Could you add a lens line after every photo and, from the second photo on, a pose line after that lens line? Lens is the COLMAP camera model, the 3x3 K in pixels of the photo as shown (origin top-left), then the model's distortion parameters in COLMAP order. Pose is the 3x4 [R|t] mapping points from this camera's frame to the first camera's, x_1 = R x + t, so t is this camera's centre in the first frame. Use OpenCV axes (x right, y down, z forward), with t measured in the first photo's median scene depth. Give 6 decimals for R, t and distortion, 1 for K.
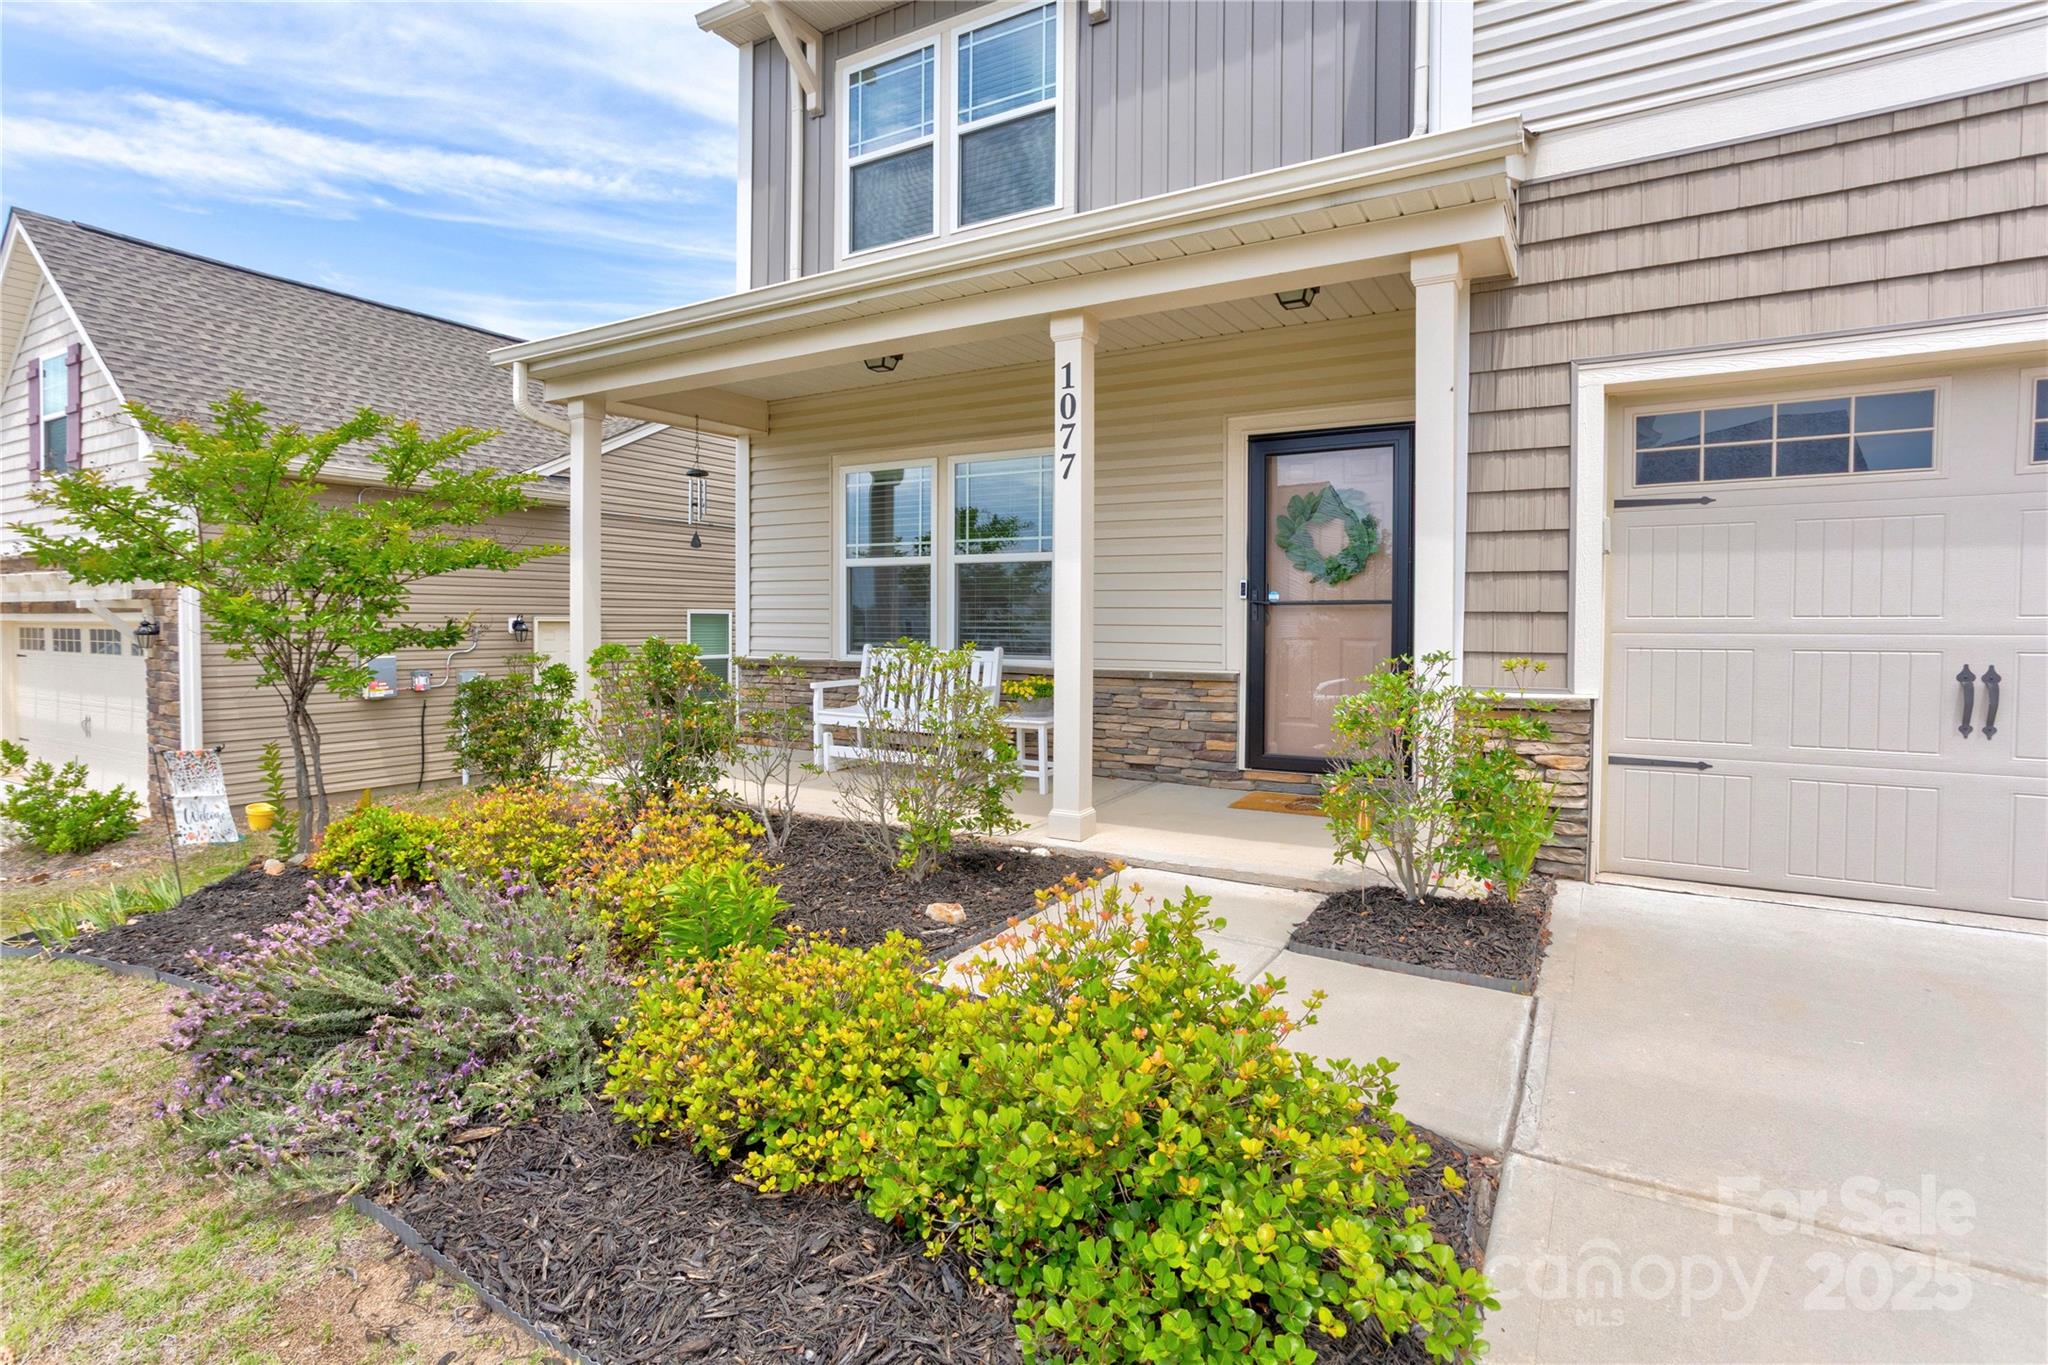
lens RADIAL K [[992.9, 0, 973.2], [0, 992.9, 660.8], [0, 0, 1]] dist [-0.045390, 0.024612]
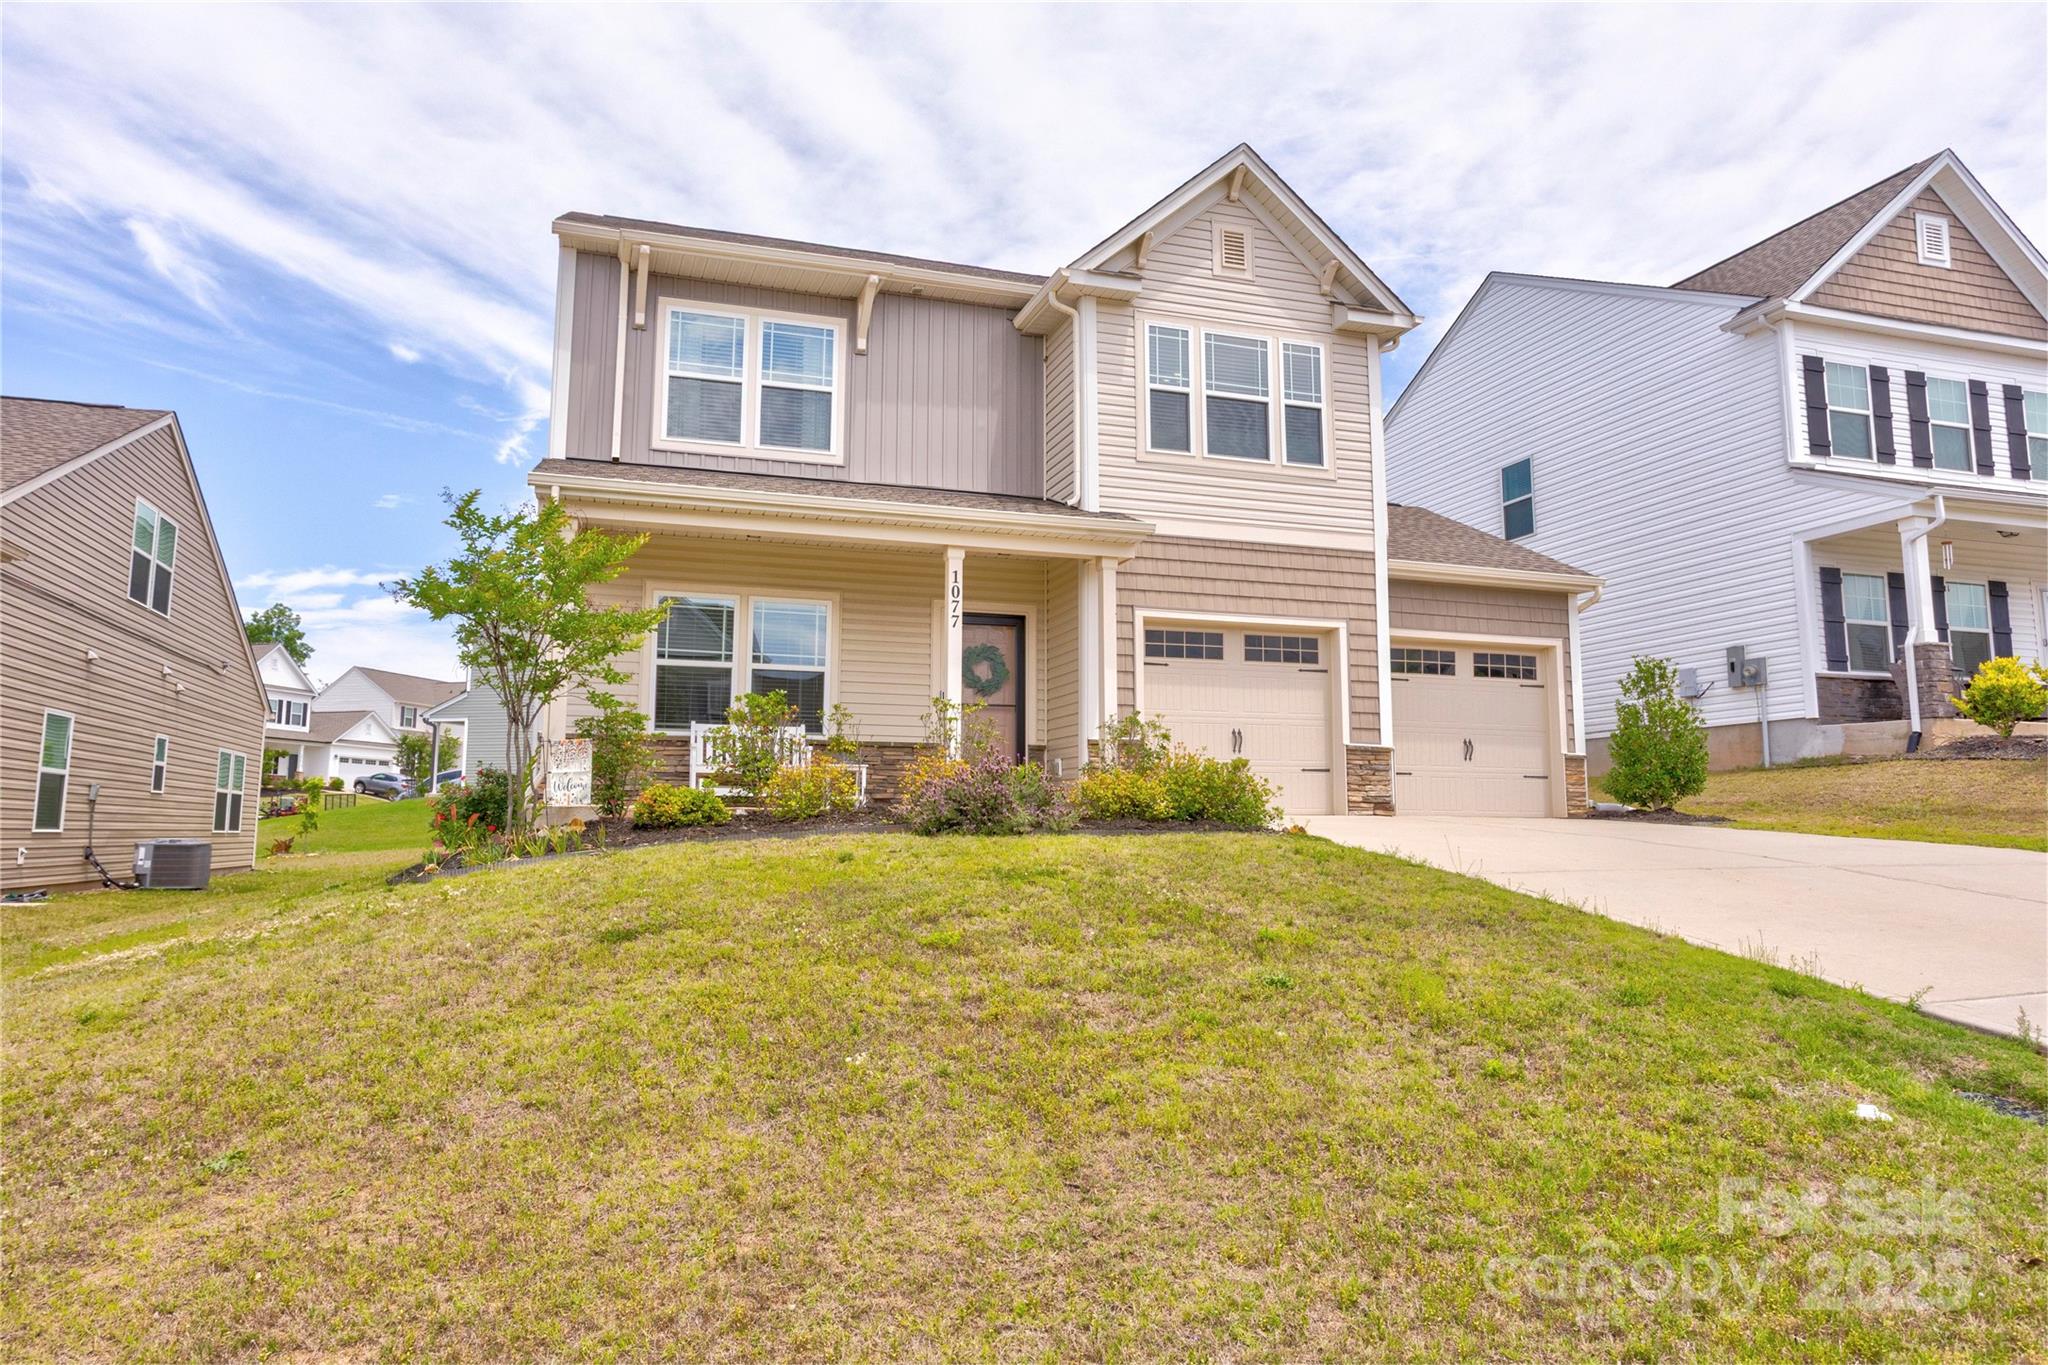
lens RADIAL K [[1308.8, 0, 1024.0], [0, 1308.8, 682.5], [0, 0, 1]] dist [0.011977, -0.001726]
pose [[0.633987, 0.082757, 0.768903, -1.478895], [0.034170, 0.990289, -0.134759, 0.231452], [-0.772588, 0.111708, 0.625003, -0.599395]]
